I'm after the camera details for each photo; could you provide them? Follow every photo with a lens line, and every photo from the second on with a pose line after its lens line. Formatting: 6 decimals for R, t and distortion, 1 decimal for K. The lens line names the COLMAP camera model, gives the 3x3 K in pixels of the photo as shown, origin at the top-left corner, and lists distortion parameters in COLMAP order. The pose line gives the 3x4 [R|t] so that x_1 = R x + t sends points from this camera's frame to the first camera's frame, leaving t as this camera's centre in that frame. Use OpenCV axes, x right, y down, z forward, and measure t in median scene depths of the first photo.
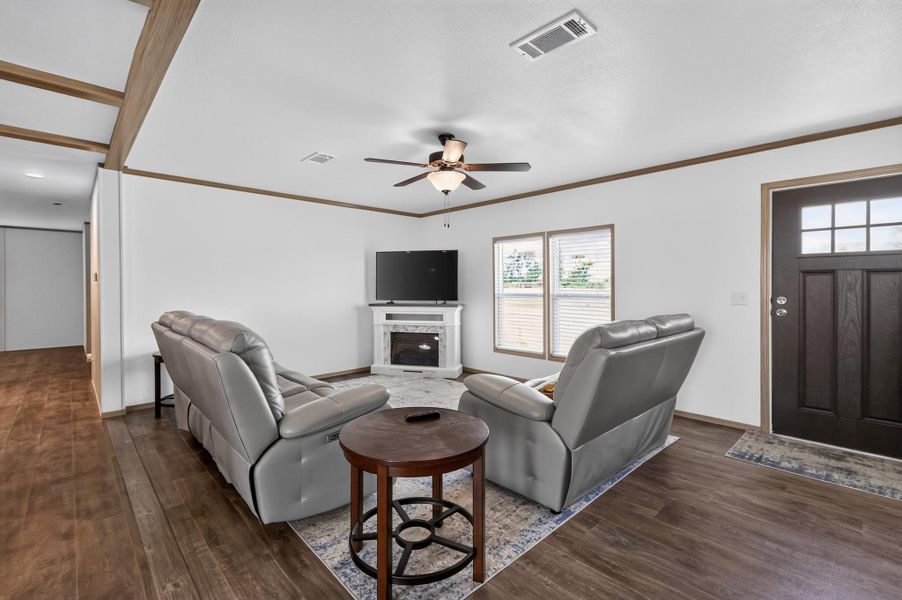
lens RADIAL K [[402.9, 0, 449.6], [0, 402.9, 292.1], [0, 0, 1]] dist [0.000229, 0.000220]
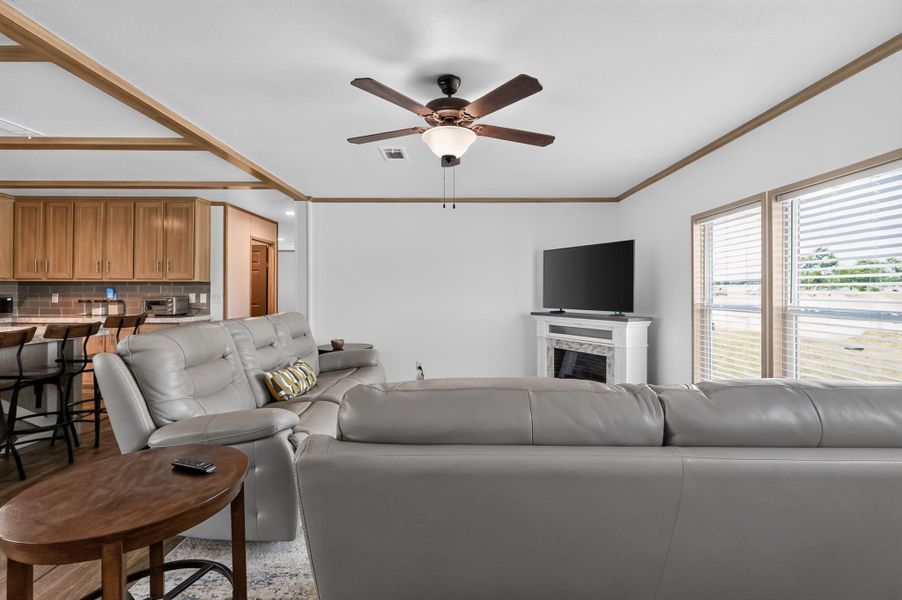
lens RADIAL K [[402.9, 0, 449.6], [0, 402.9, 292.1], [0, 0, 1]] dist [0.000229, 0.000220]
pose [[0.717434, 0.003337, -0.696619, 0.268909], [-0.011884, 0.999902, -0.007449, -0.004765], [0.696525, 0.013623, 0.717403, 0.270529]]
